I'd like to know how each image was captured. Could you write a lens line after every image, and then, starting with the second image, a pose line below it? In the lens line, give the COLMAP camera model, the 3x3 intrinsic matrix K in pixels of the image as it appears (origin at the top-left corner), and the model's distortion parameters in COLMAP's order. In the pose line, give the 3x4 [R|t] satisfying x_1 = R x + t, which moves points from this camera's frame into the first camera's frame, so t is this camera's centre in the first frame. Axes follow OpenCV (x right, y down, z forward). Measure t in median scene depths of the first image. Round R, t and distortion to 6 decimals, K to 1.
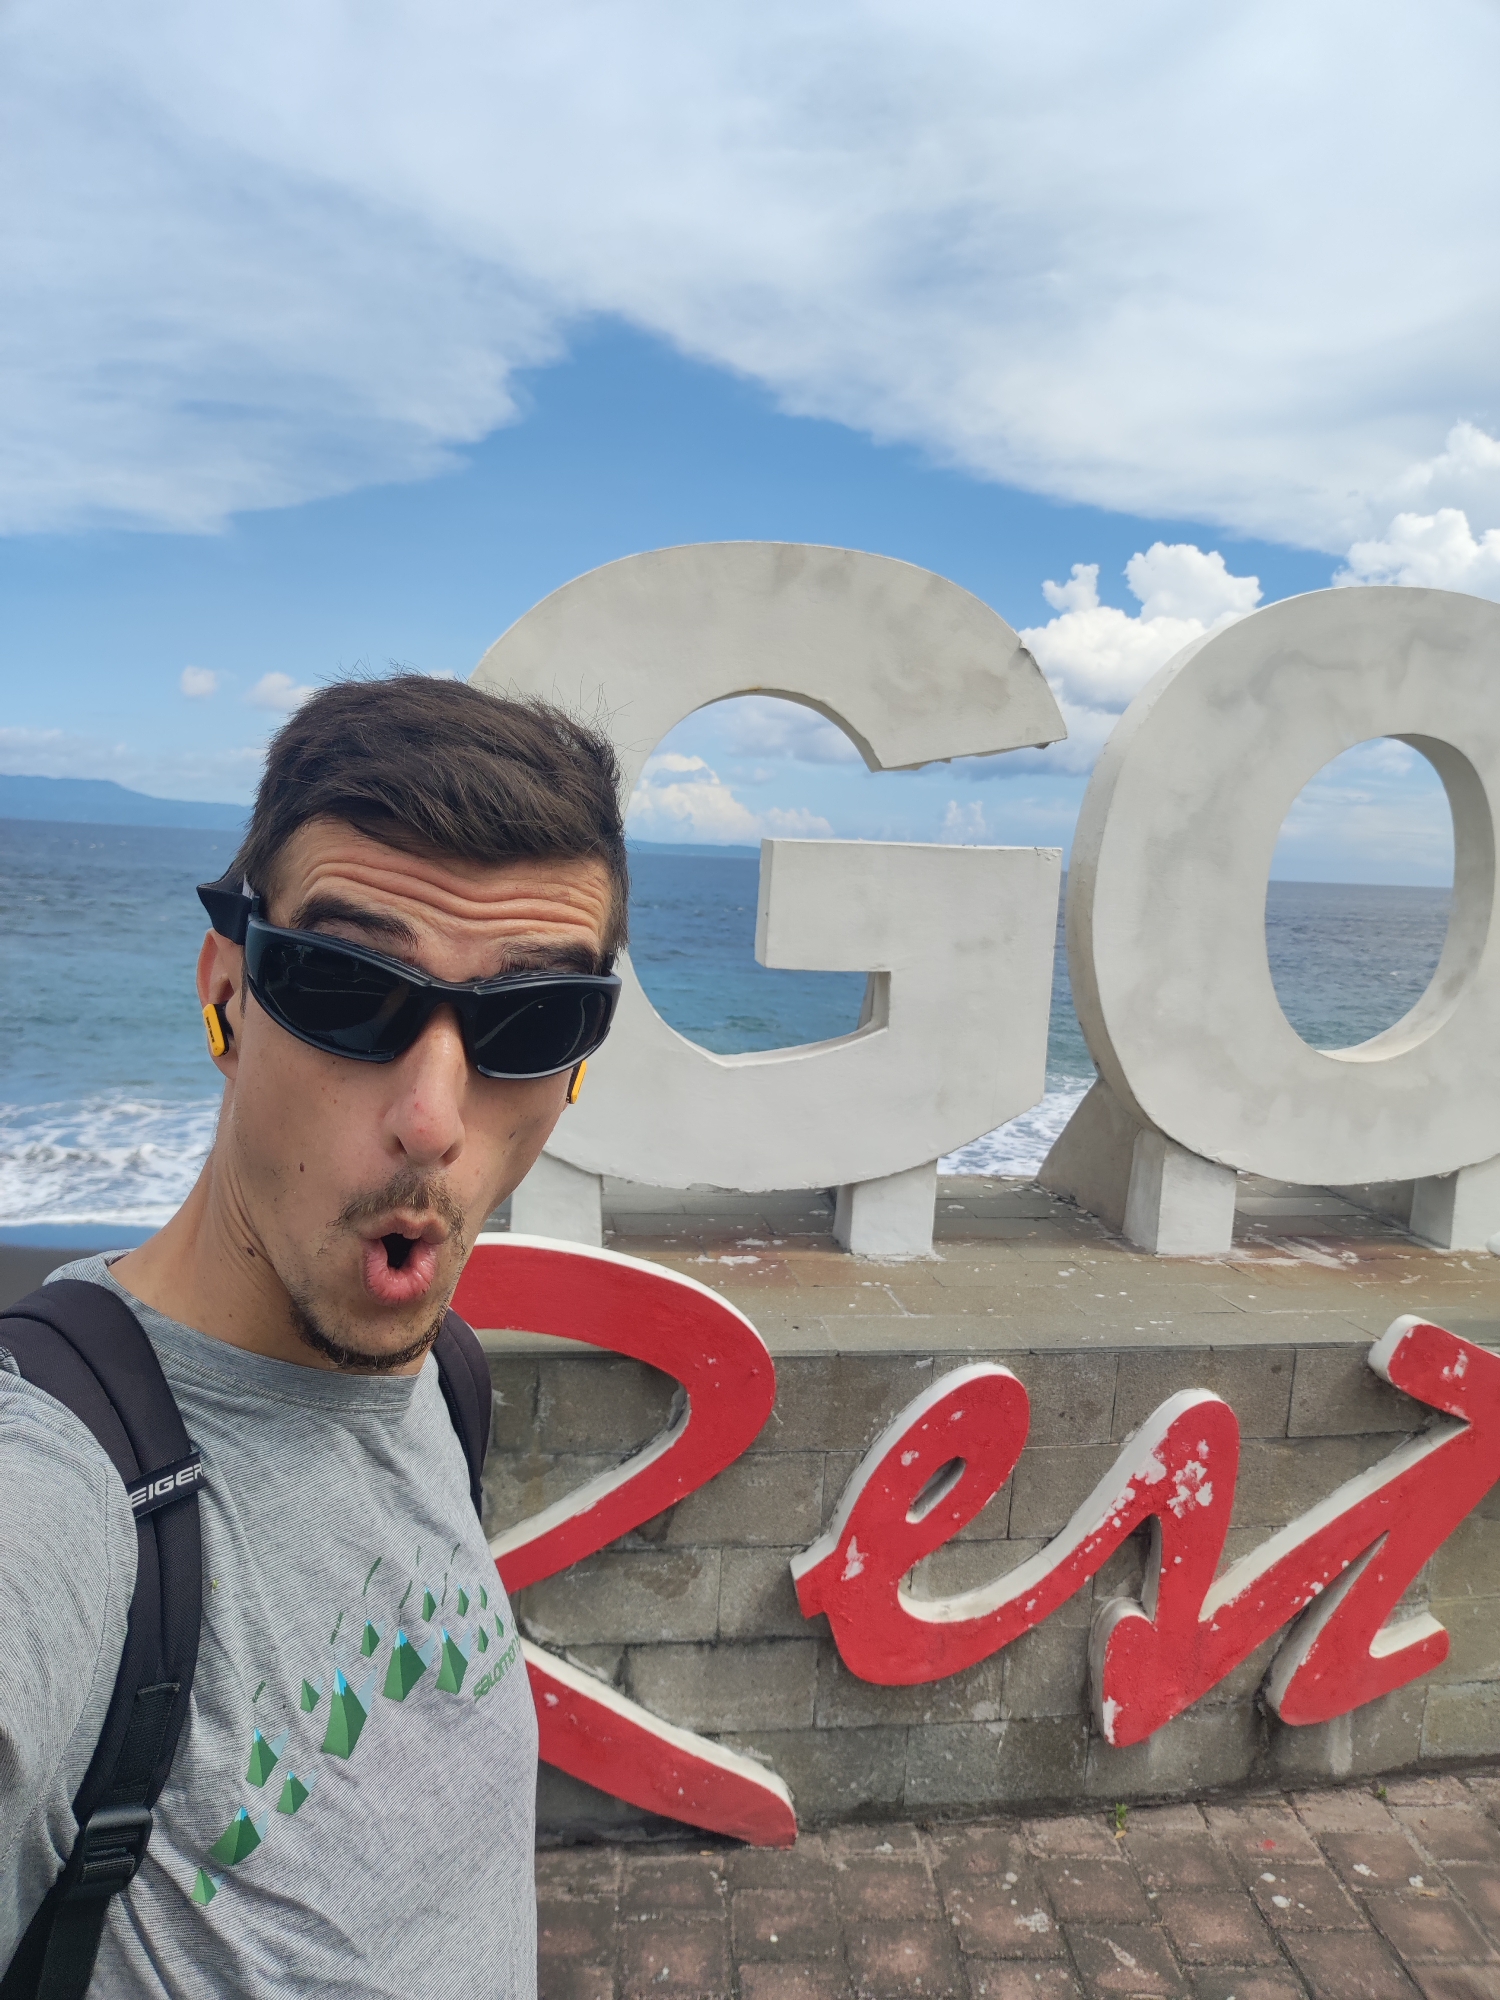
lens RADIAL K [[1509.8, 0, 747.4], [0, 1509.8, 998.1], [0, 0, 1]] dist [0.007338, -0.008437]
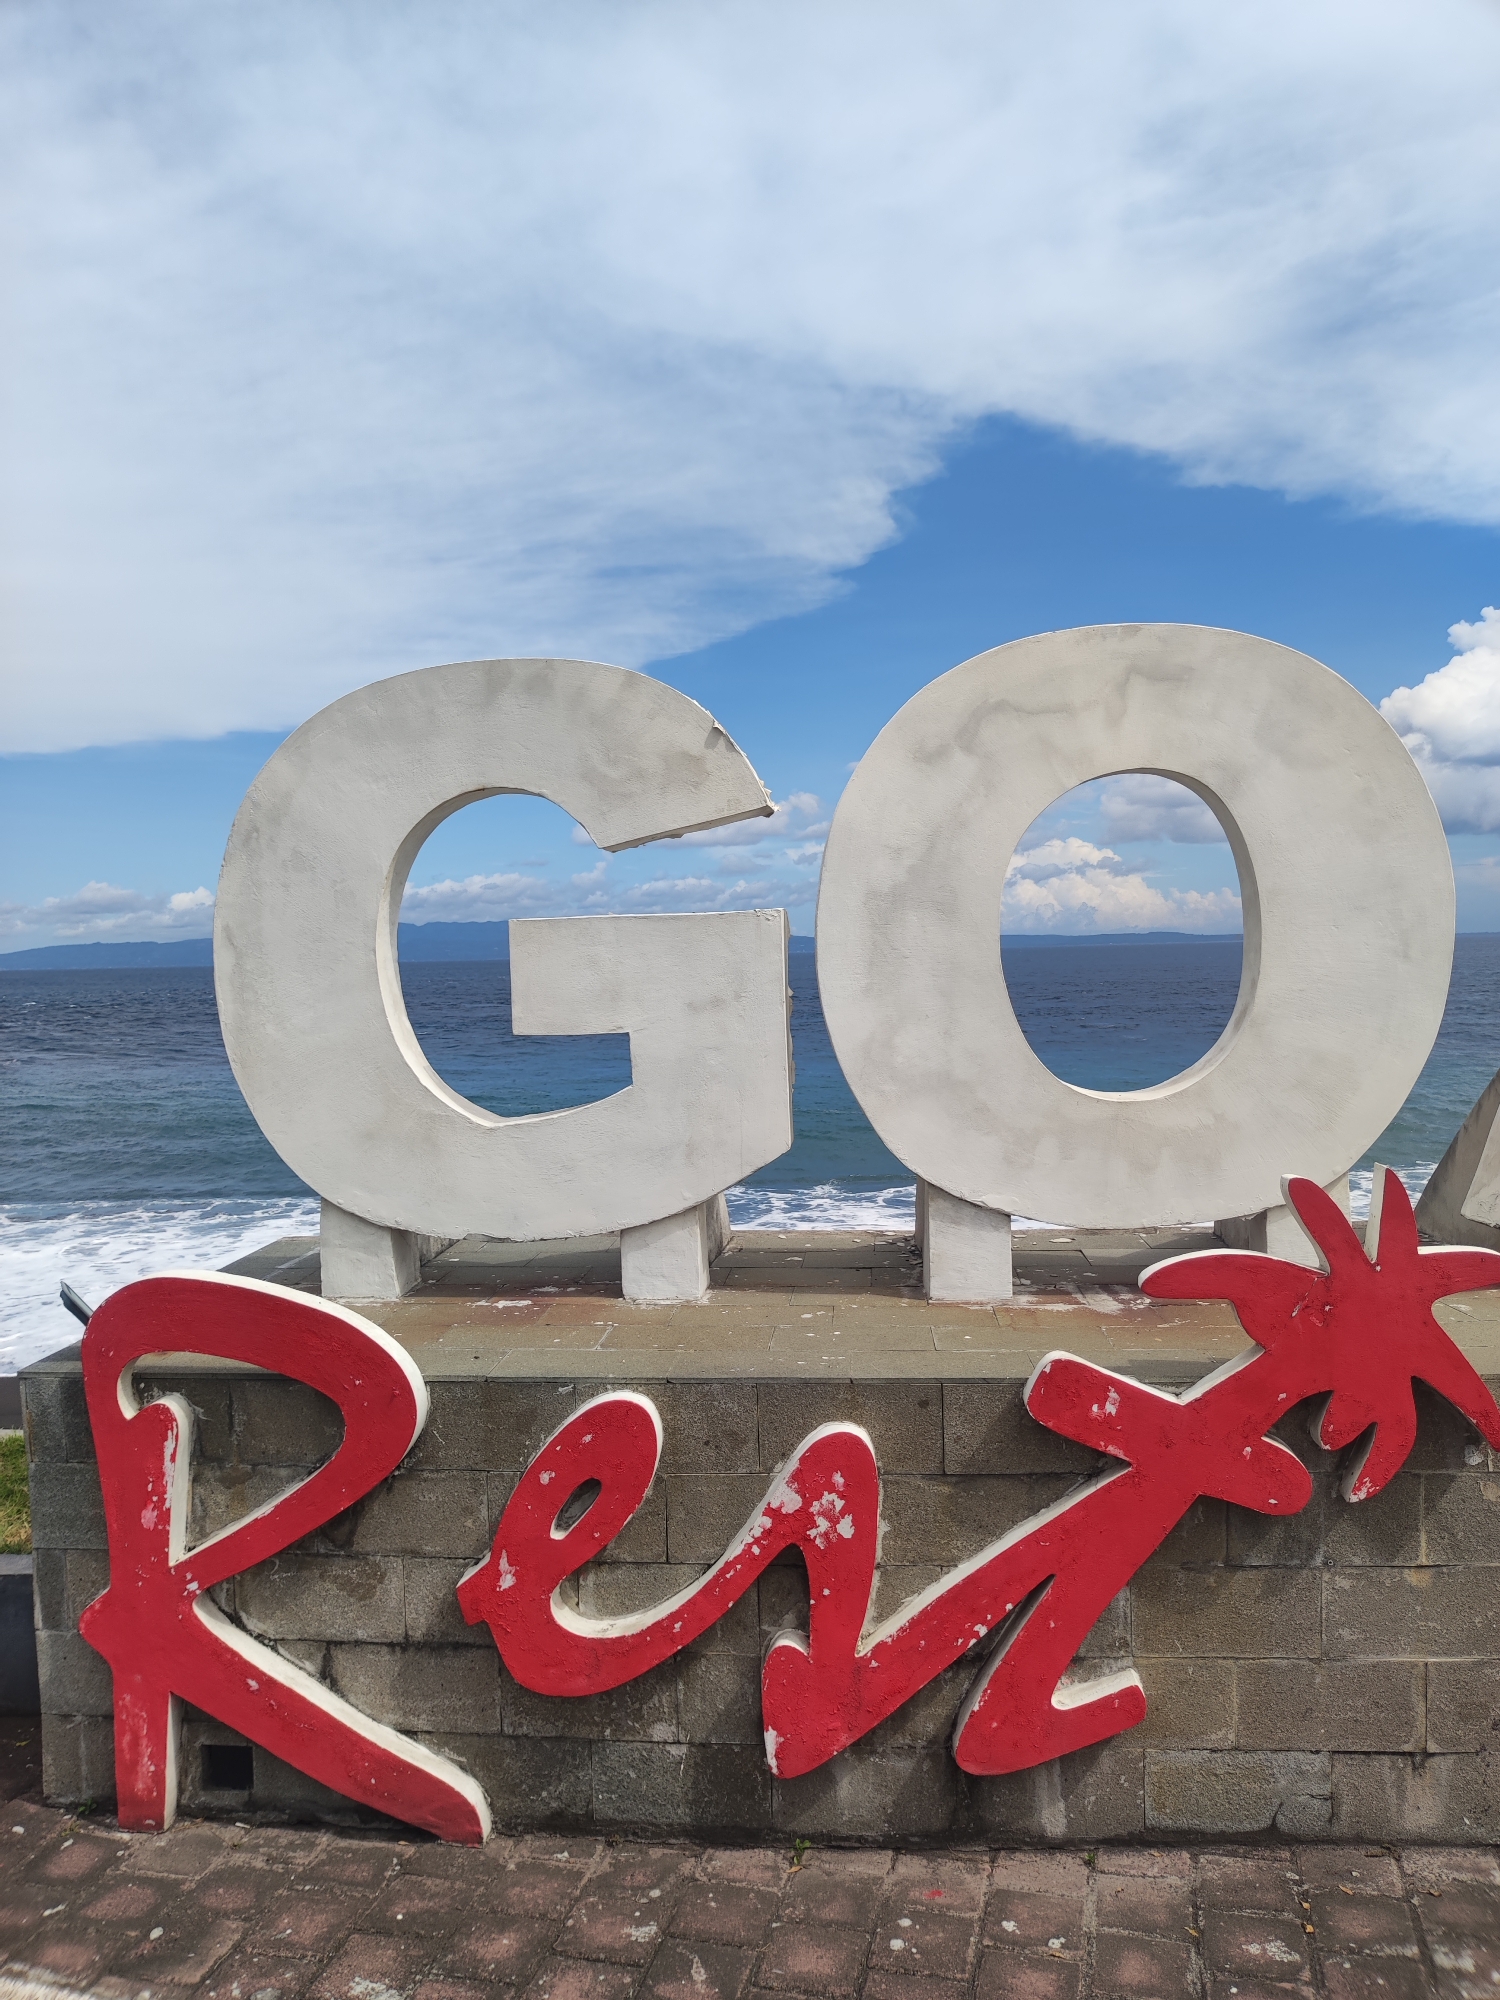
lens RADIAL K [[1509.8, 0, 743.2], [0, 1509.8, 986.4], [0, 0, 1]] dist [0.007338, -0.008437]
pose [[0.957760, -0.062804, -0.280626, 0.529598], [0.041844, 0.995910, -0.080072, 0.043019], [0.284507, 0.064947, 0.956471, -0.017856]]
